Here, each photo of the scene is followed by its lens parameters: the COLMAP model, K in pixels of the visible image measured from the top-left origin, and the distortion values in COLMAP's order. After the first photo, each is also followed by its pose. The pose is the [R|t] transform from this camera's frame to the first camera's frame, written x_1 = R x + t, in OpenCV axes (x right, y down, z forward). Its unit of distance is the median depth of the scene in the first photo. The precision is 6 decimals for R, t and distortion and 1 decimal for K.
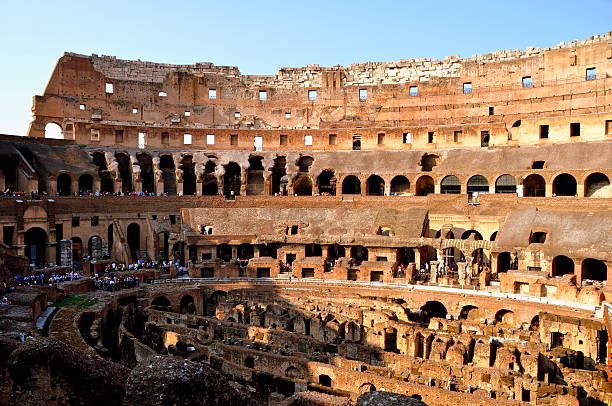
lens RADIAL K [[497.8, 0, 301.1], [0, 497.8, 203.9], [0, 0, 1]] dist [-0.161072, 0.173153]
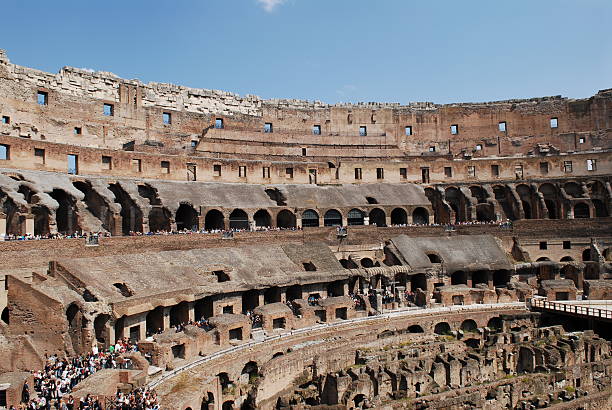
lens RADIAL K [[459.4, 0, 306.0], [0, 459.4, 205.0], [0, 0, 1]] dist [-0.027961, -0.003594]
pose [[0.618065, 0.015873, 0.785967, -0.430180], [0.046850, 0.997275, -0.056982, -0.010855], [-0.784730, 0.072041, 0.615637, 0.362279]]
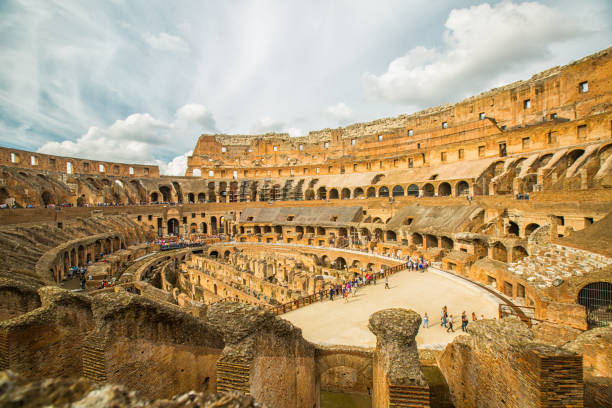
lens RADIAL K [[281.1, 0, 306.0], [0, 281.1, 204.0], [0, 0, 1]] dist [-0.056039, 0.020240]
pose [[0.955430, -0.023400, -0.294289, 0.300143], [0.021435, 0.999721, -0.009903, 0.007409], [0.294439, 0.003153, 0.955665, -0.013962]]
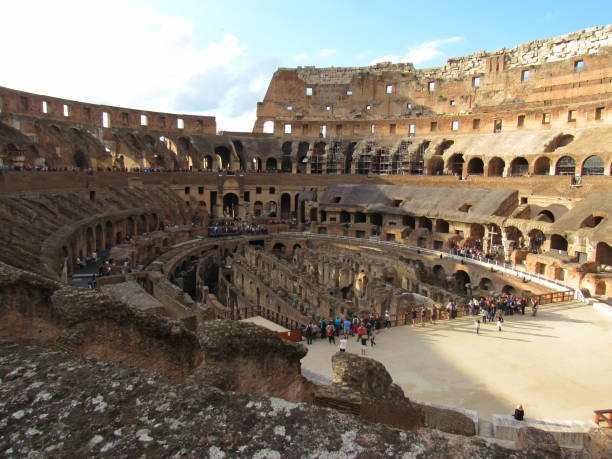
lens RADIAL K [[442.8, 0, 306.0], [0, 442.8, 229.5], [0, 0, 1]] dist [-0.022260, 0.000103]
pose [[0.809069, 0.084880, -0.581552, 0.366229], [-0.026072, 0.993725, 0.108765, 0.003905], [0.587135, -0.072836, 0.806206, -0.005679]]
